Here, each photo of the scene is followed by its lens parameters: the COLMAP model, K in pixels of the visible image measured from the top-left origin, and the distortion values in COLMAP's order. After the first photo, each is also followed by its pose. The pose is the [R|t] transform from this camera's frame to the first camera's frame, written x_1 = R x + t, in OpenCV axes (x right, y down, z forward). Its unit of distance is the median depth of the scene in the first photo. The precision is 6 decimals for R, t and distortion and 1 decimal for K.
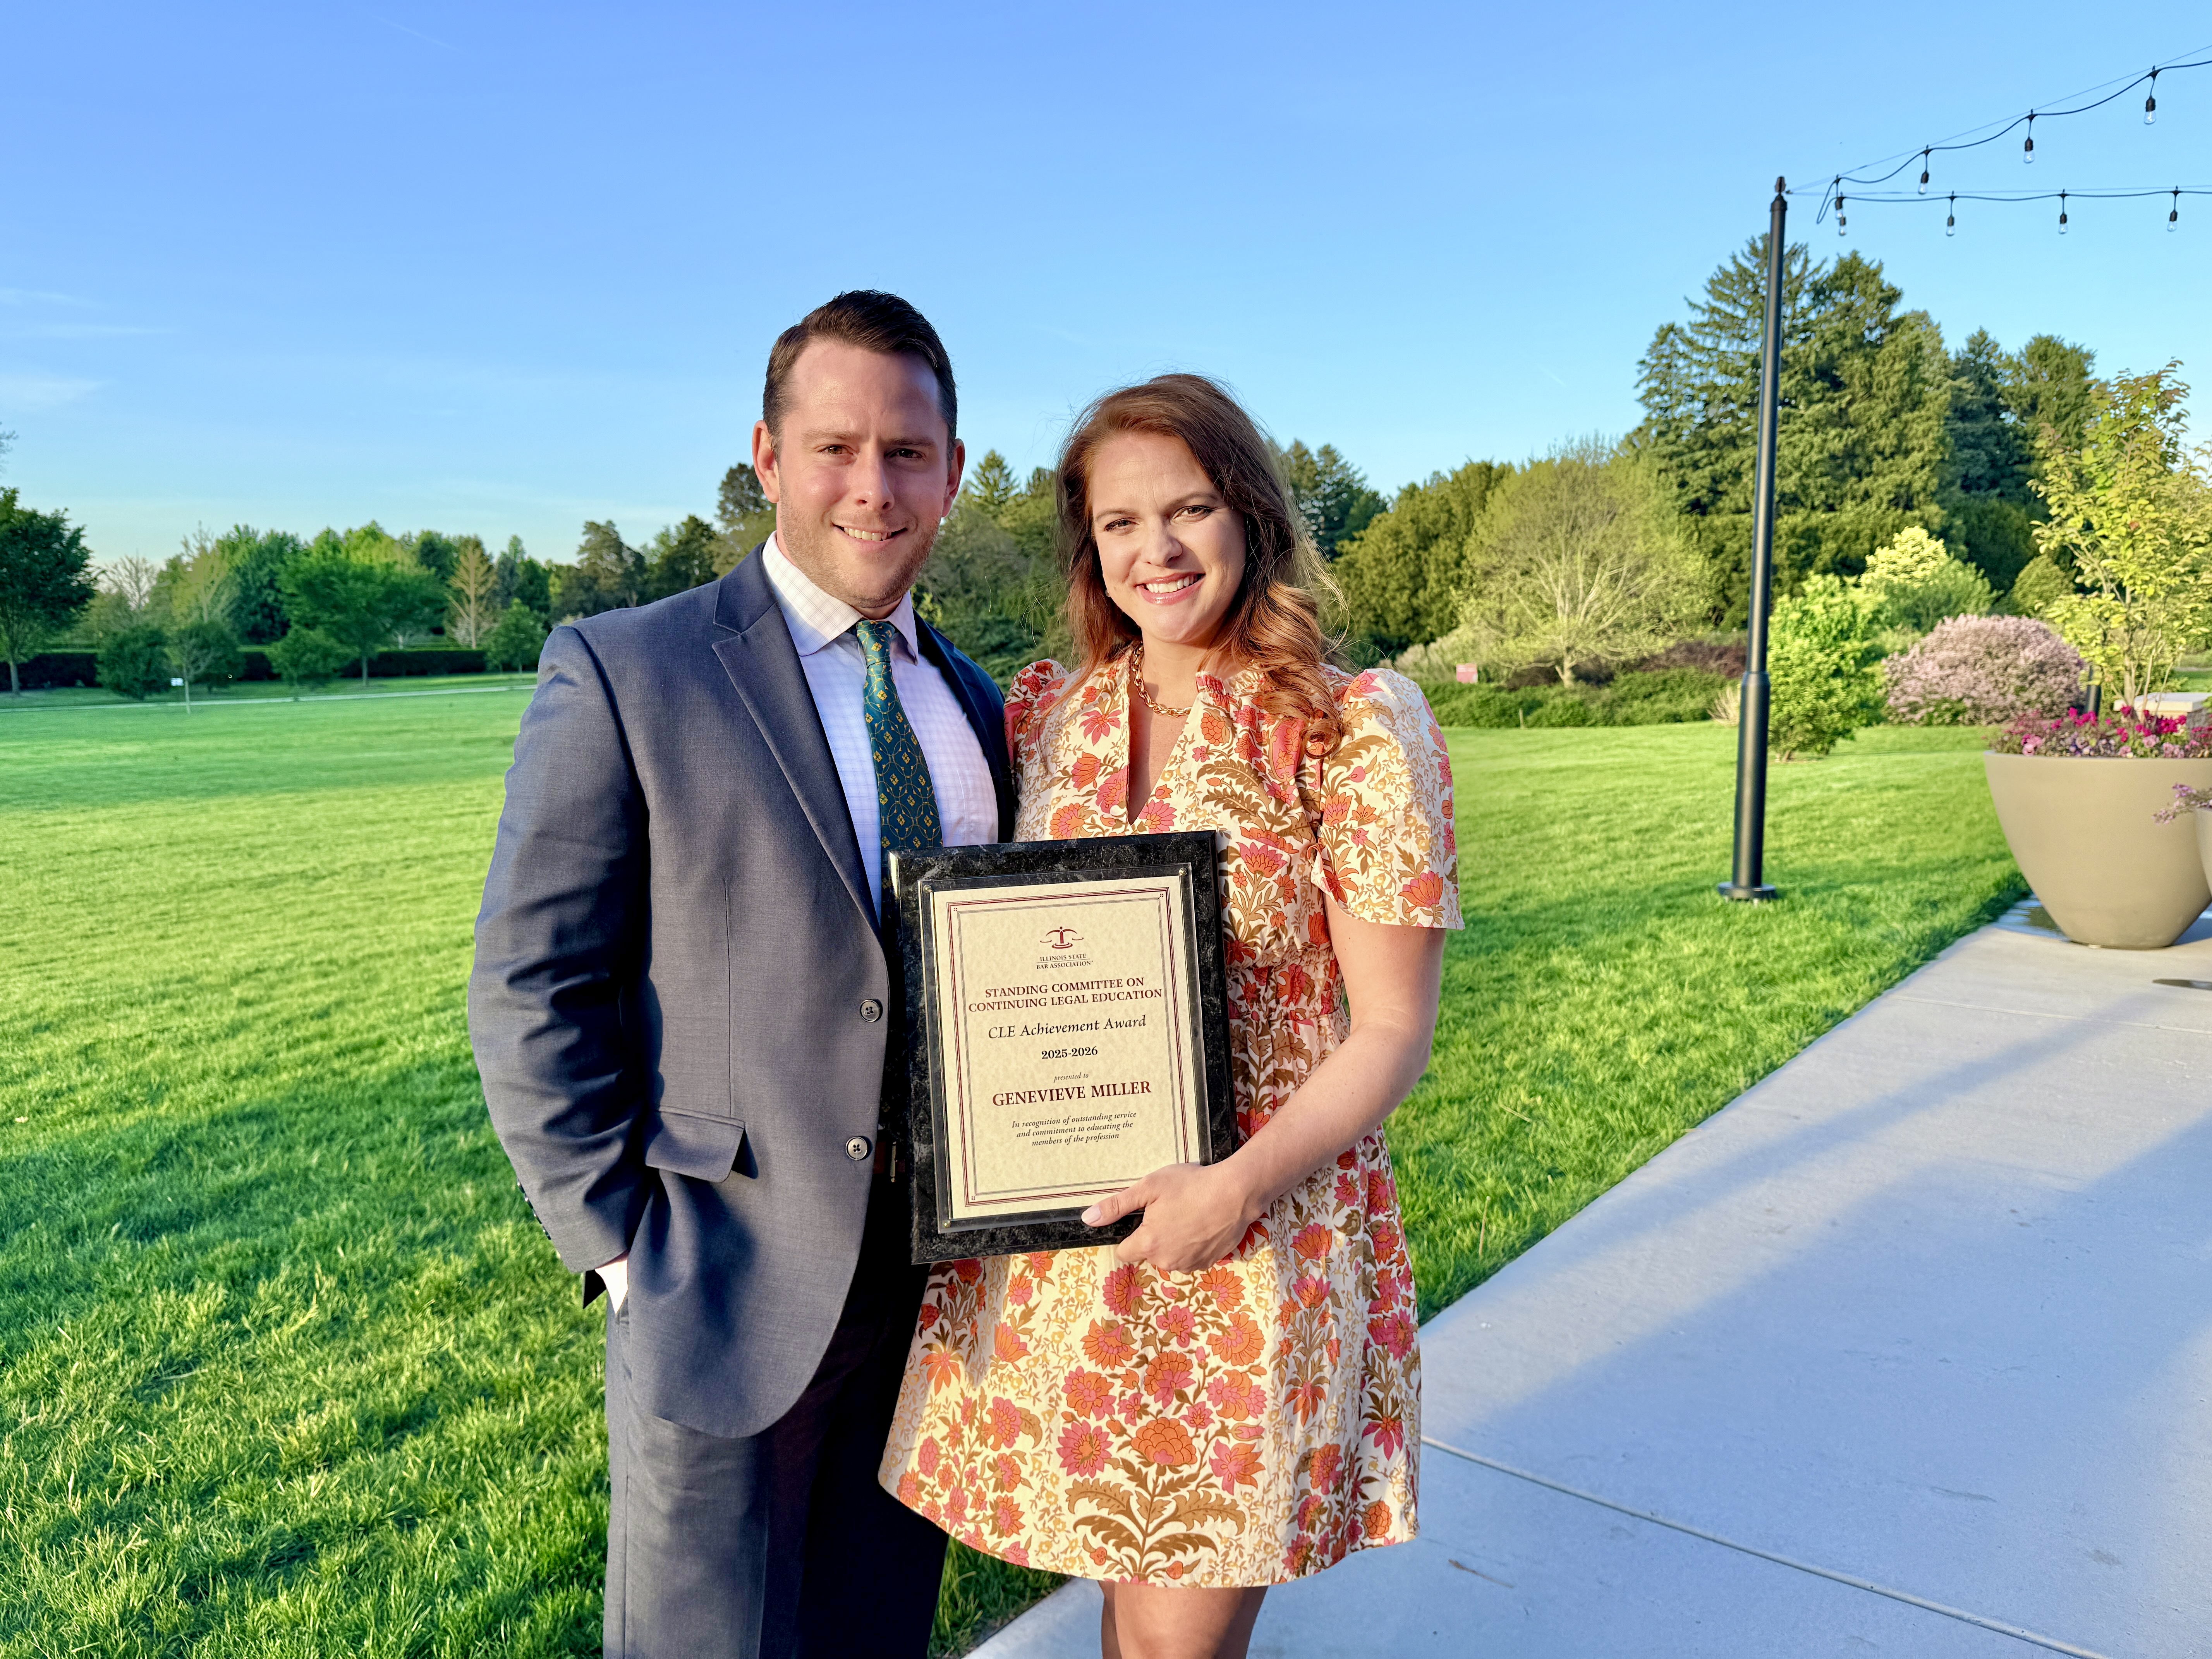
lens RADIAL K [[1585.4, 0, 1106.0], [0, 1585.4, 829.5], [0, 0, 1]] dist [-0.004224, 0.008304]
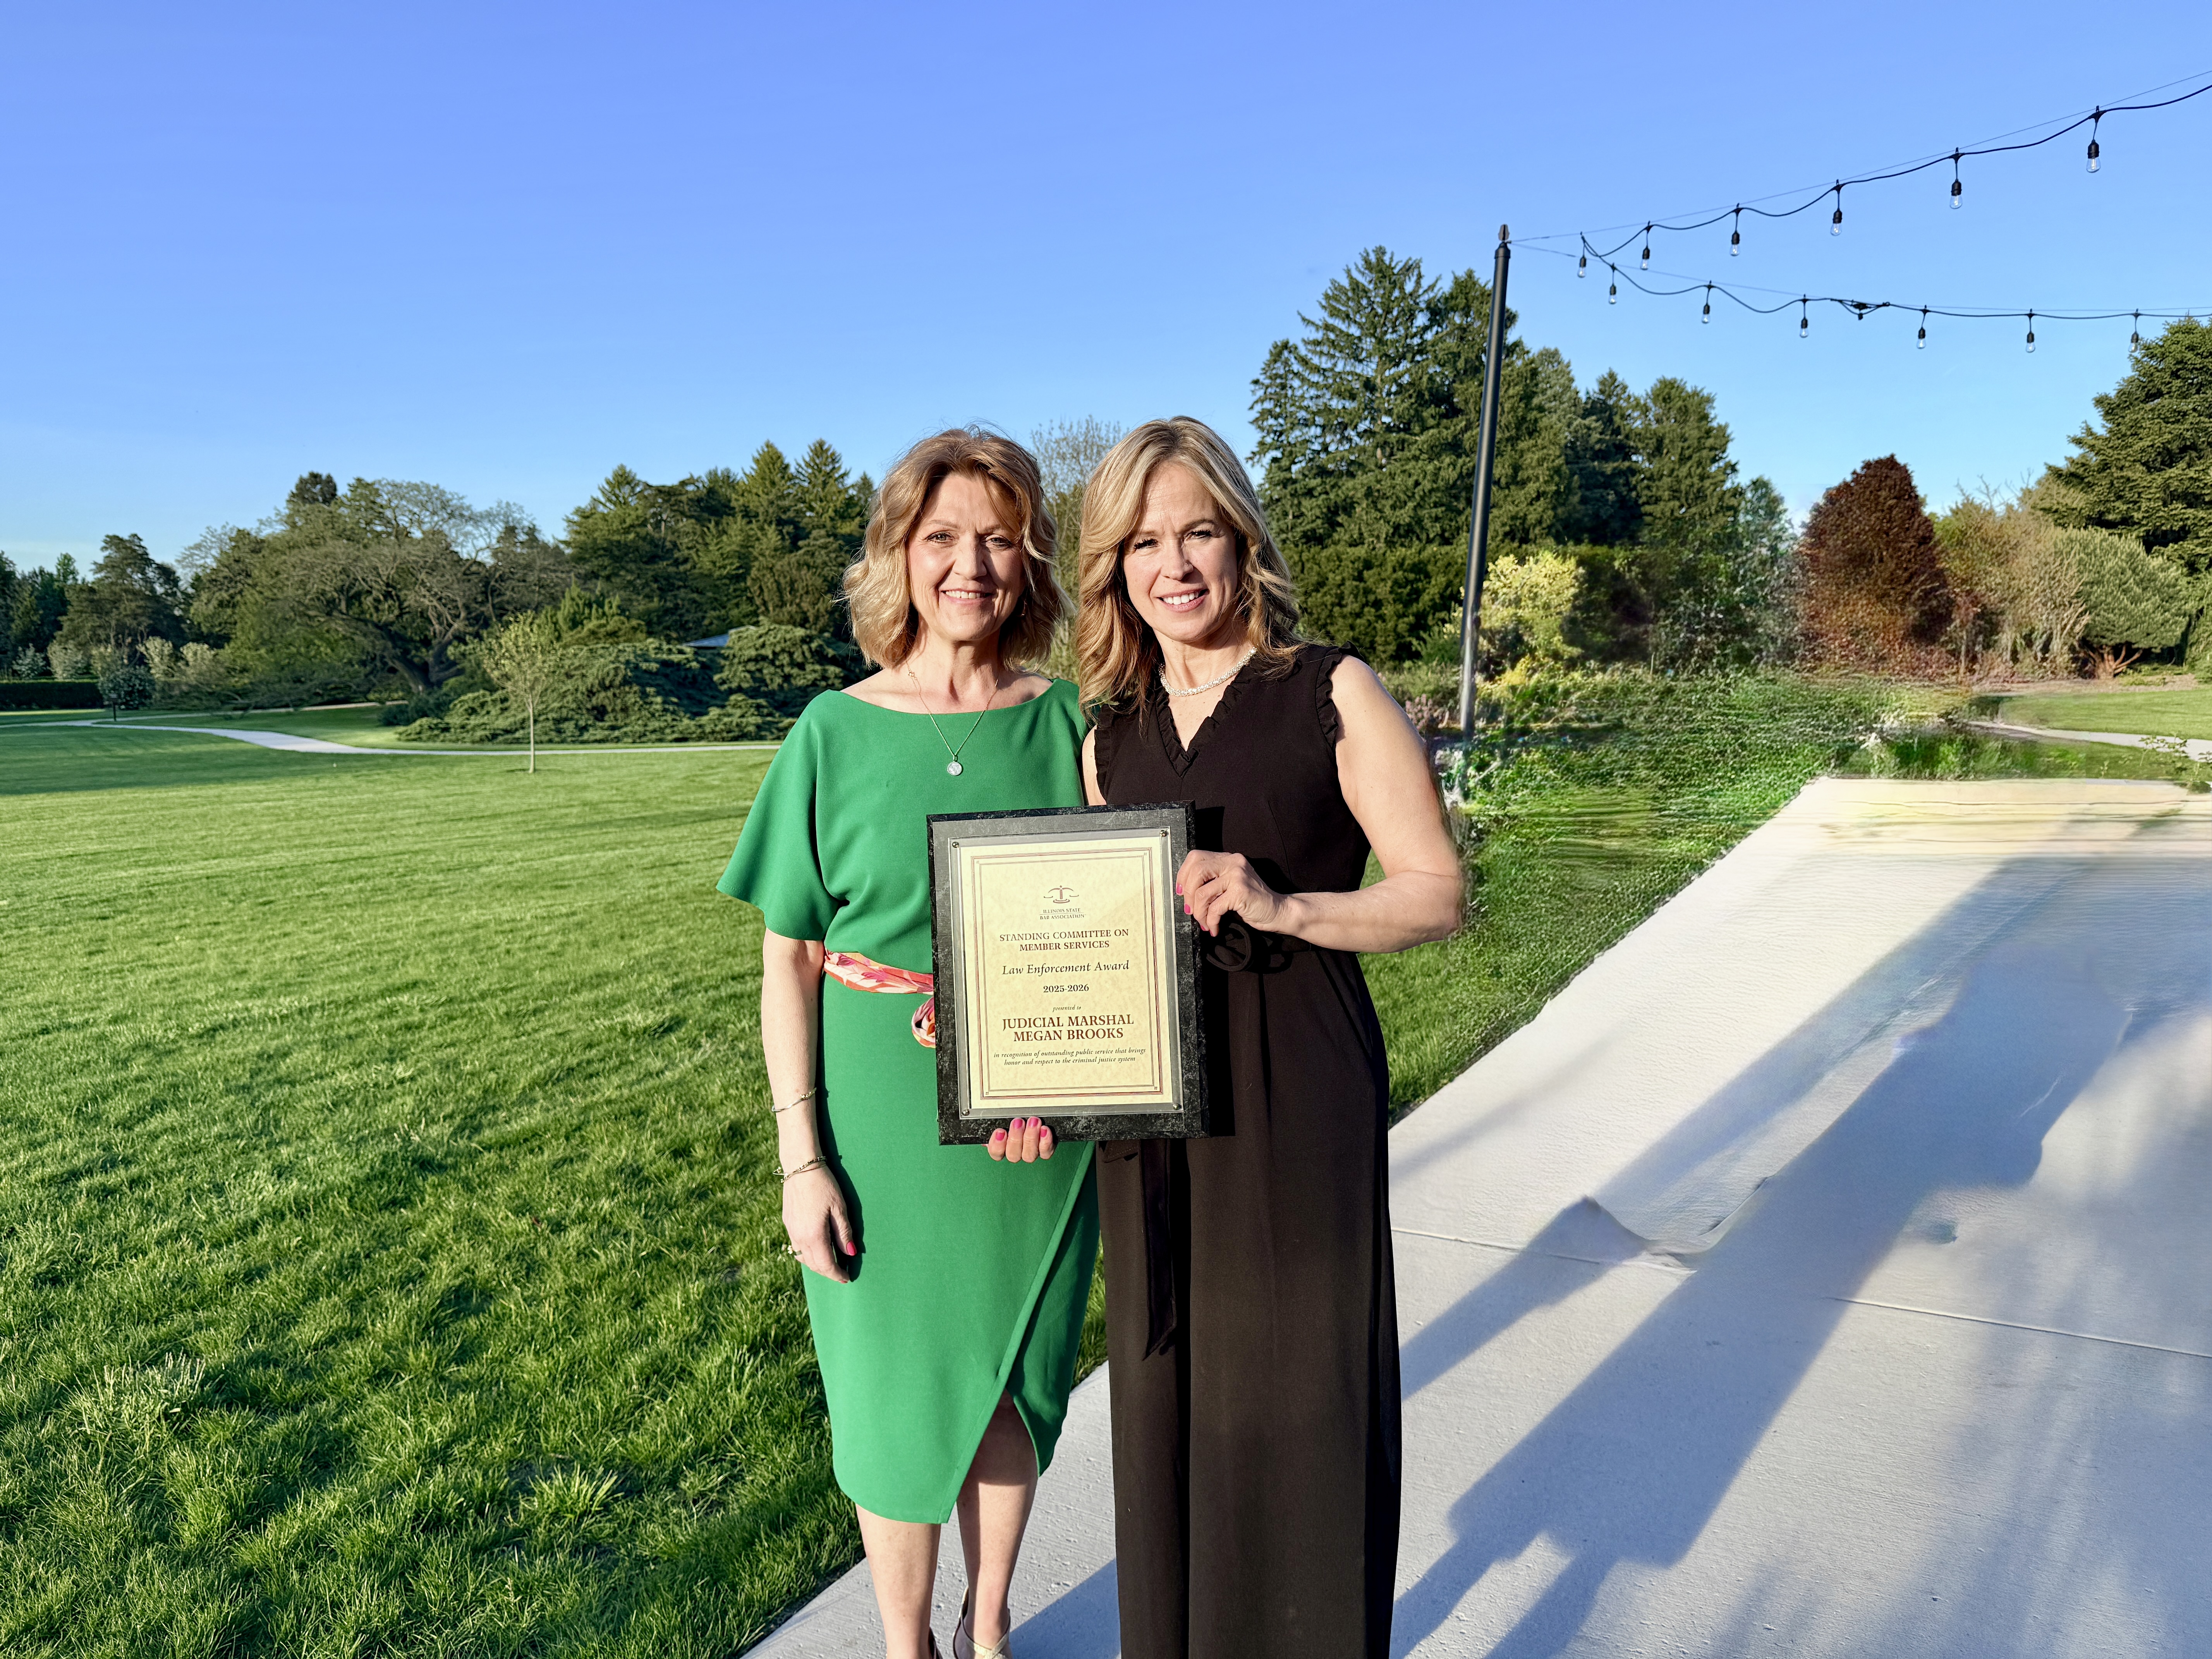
lens RADIAL K [[1576.6, 0, 1127.3], [0, 1576.6, 845.9], [0, 0, 1]] dist [0.200614, -0.357515]
pose [[0.981030, -0.017153, 0.193098, 0.078344], [0.020086, 0.999711, -0.013240, -0.010412], [-0.192815, 0.016867, 0.981090, 0.095110]]
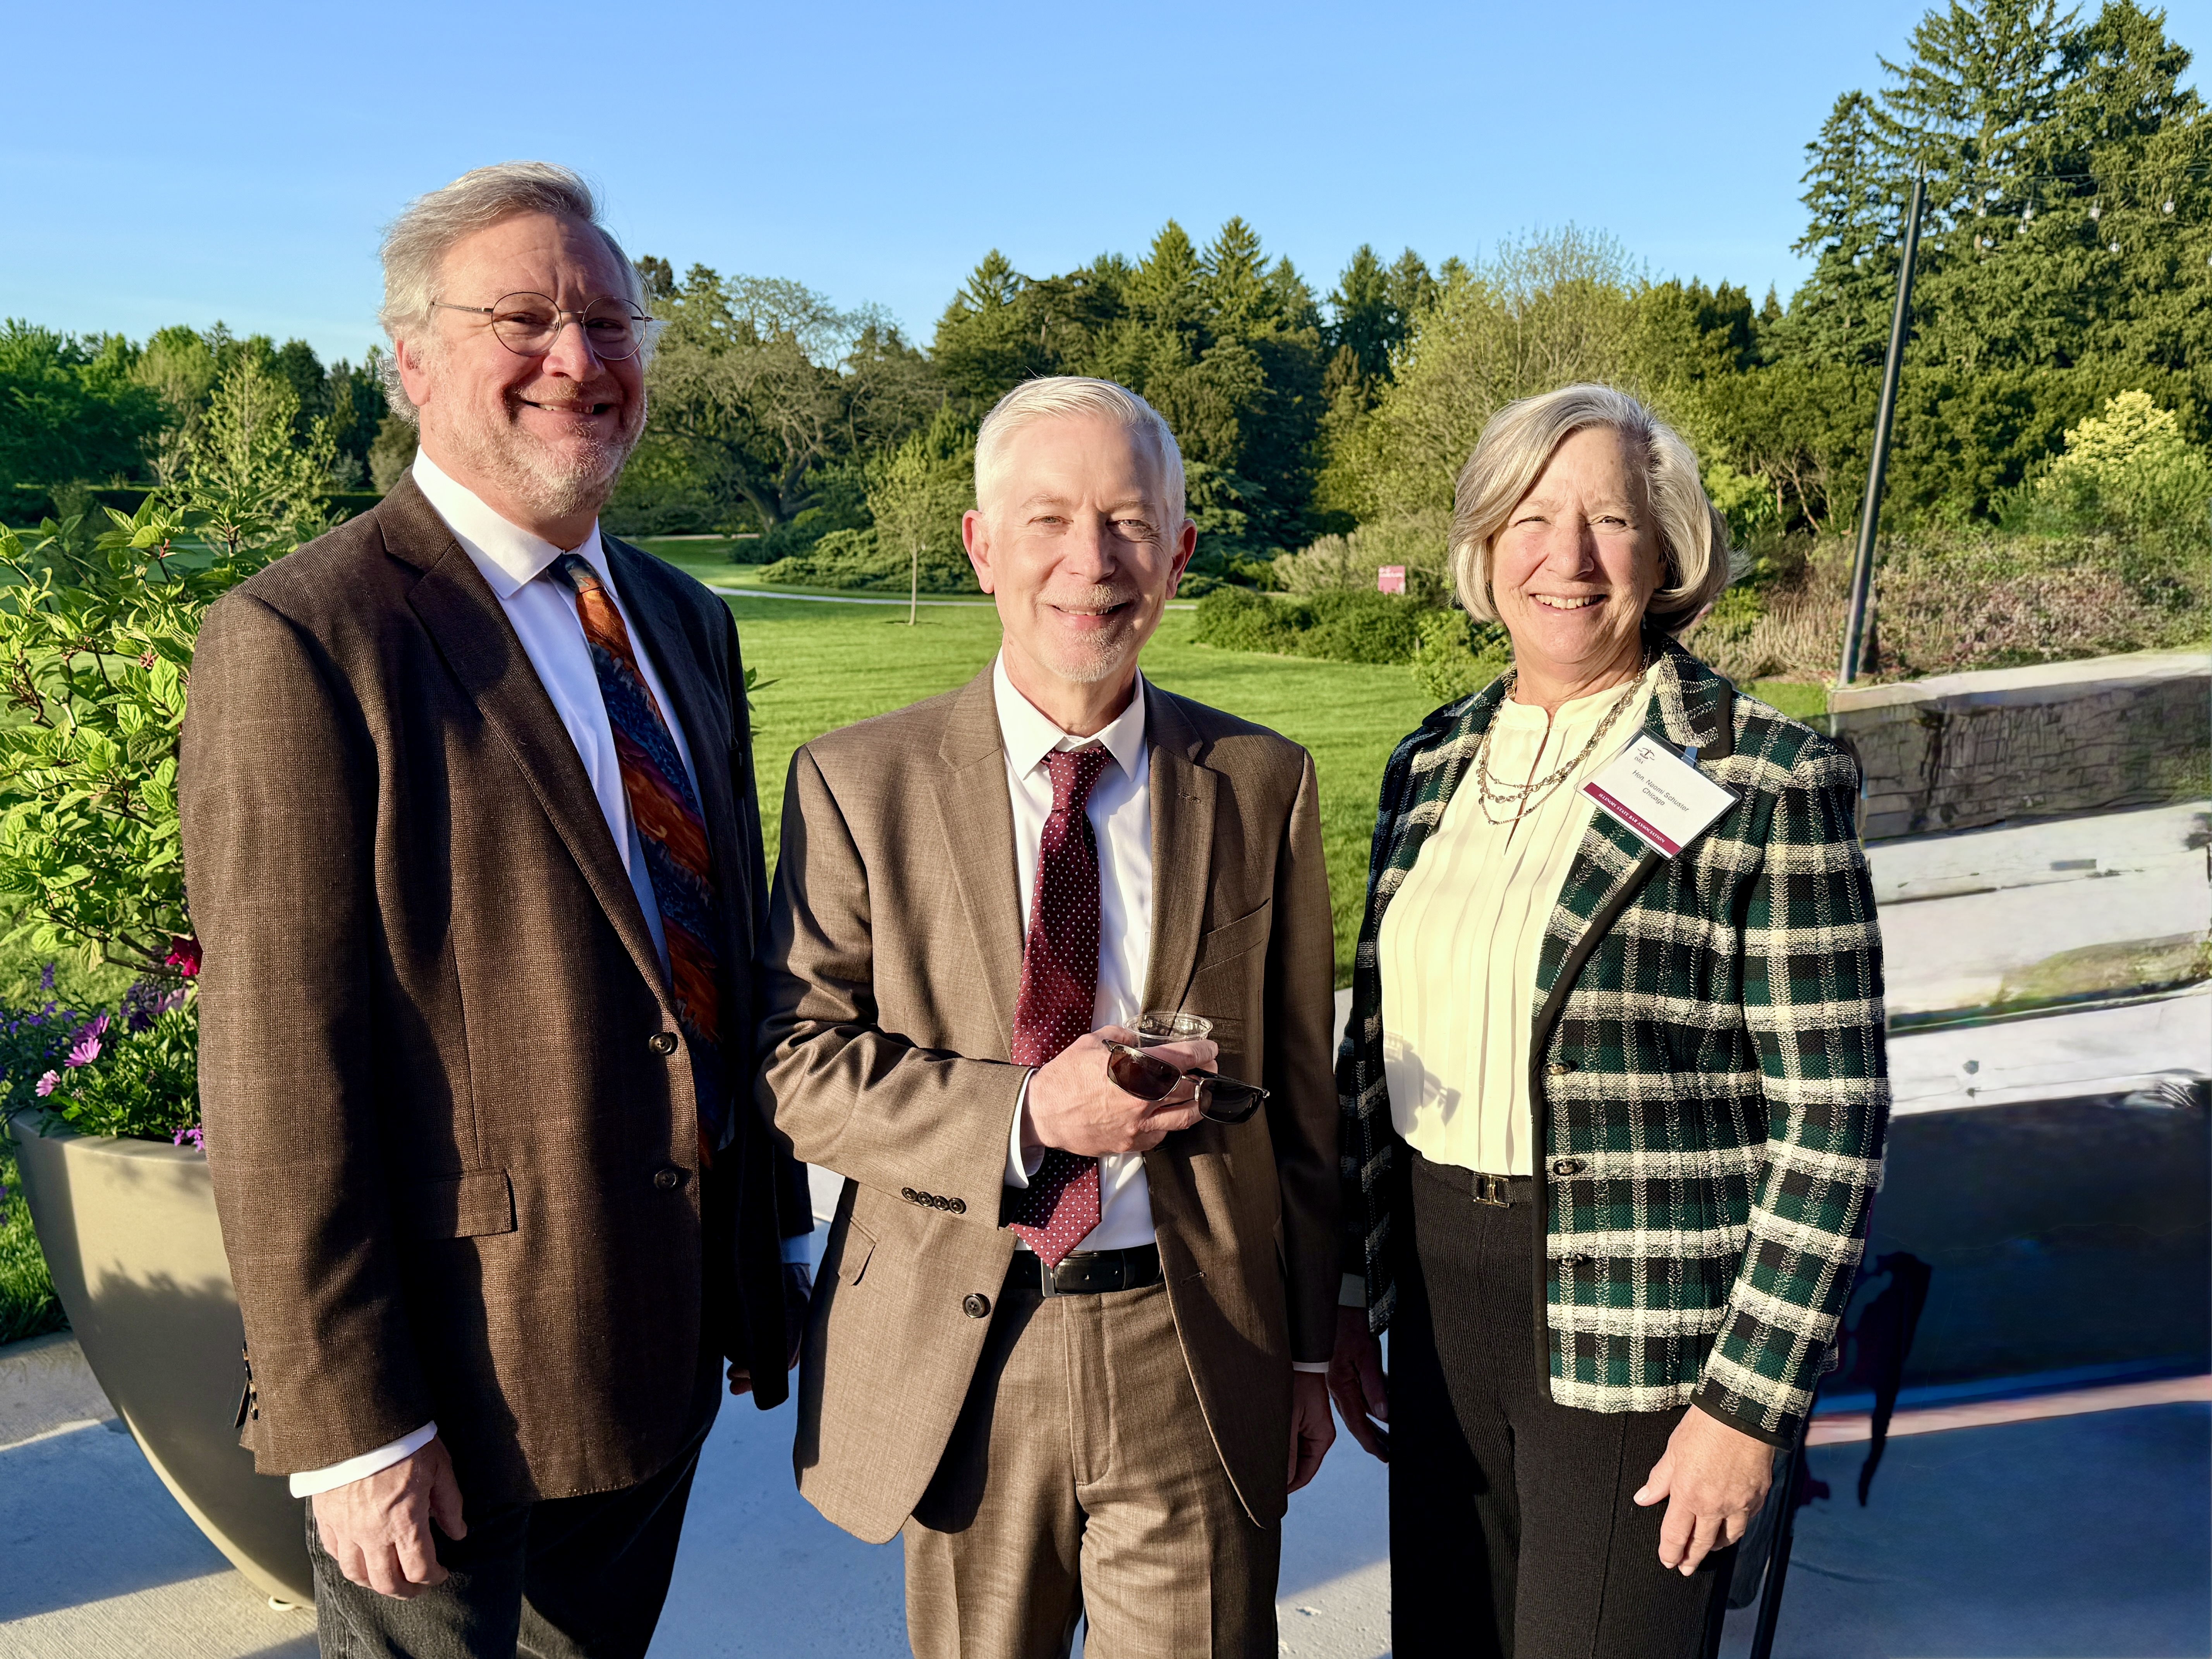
lens RADIAL K [[2054.7, 0, 1129.9], [0, 2054.7, 836.2], [0, 0, 1]] dist [0.189132, -0.377169]
pose [[0.998742, 0.042192, -0.027114, 0.074172], [-0.041269, 0.998578, 0.033741, -0.006491], [0.028499, -0.032580, 0.999063, 0.045287]]
